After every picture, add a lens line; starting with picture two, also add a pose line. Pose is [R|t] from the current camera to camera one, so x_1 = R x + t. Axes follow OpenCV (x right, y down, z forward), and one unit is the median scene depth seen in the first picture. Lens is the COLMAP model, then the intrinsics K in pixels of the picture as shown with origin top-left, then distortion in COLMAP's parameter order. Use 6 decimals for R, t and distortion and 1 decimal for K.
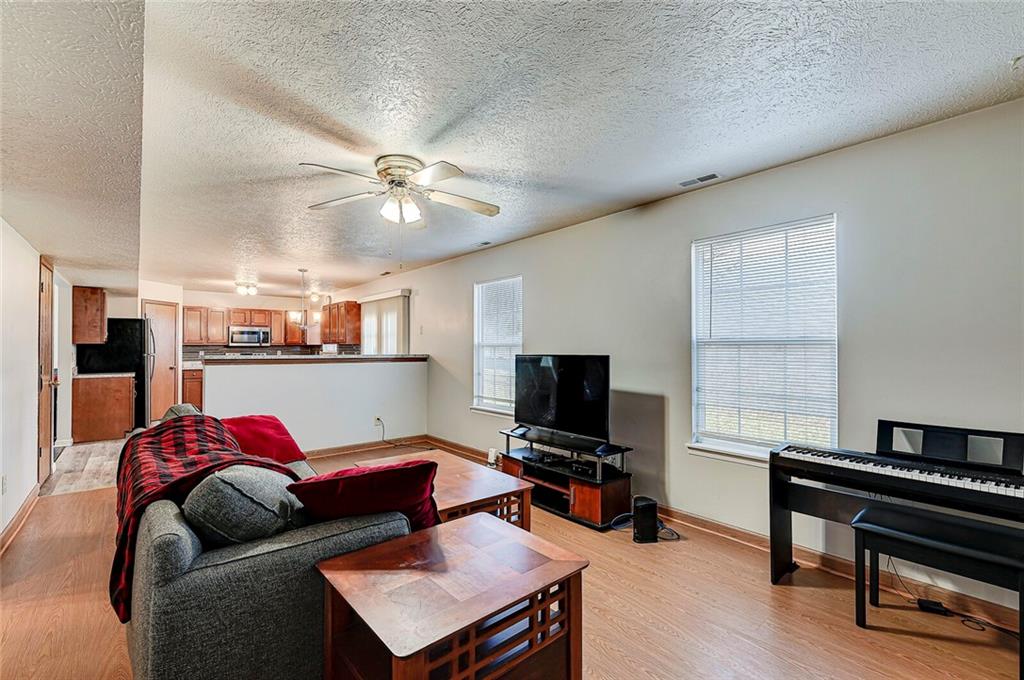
lens RADIAL K [[440.0, 0, 514.6], [0, 440.0, 338.9], [0, 0, 1]] dist [0.002929, 0.000307]
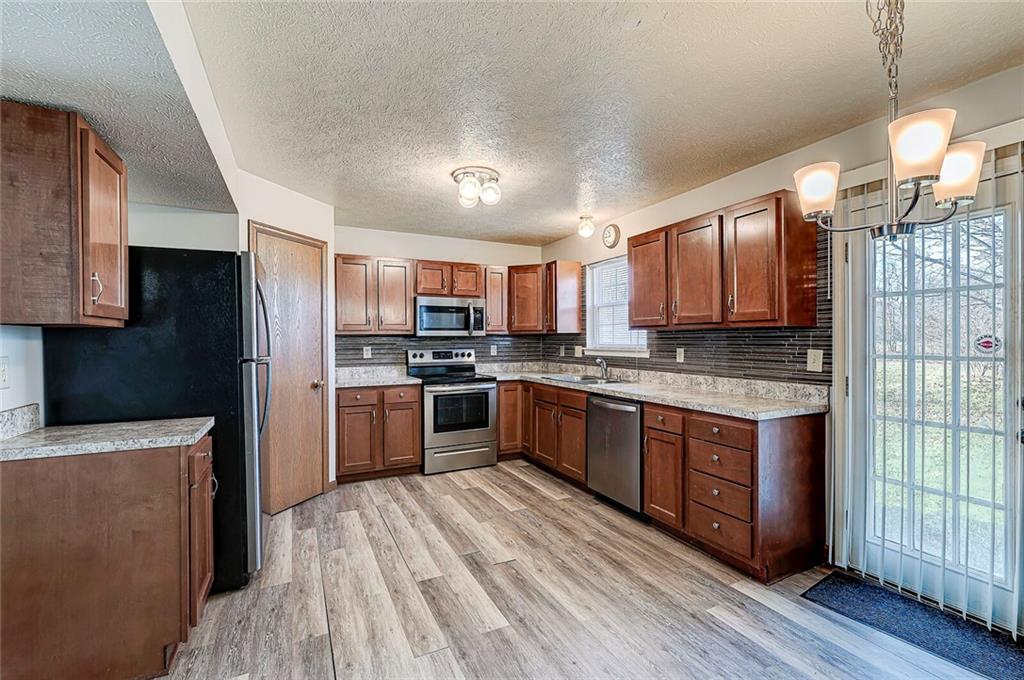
lens RADIAL K [[440.0, 0, 513.8], [0, 440.0, 341.6], [0, 0, 1]] dist [0.002929, 0.000307]
pose [[0.968314, -0.000884, -0.249734, -0.432612], [0.006986, 0.999698, 0.023551, 0.011730], [0.249637, -0.024549, 0.968028, 0.567132]]
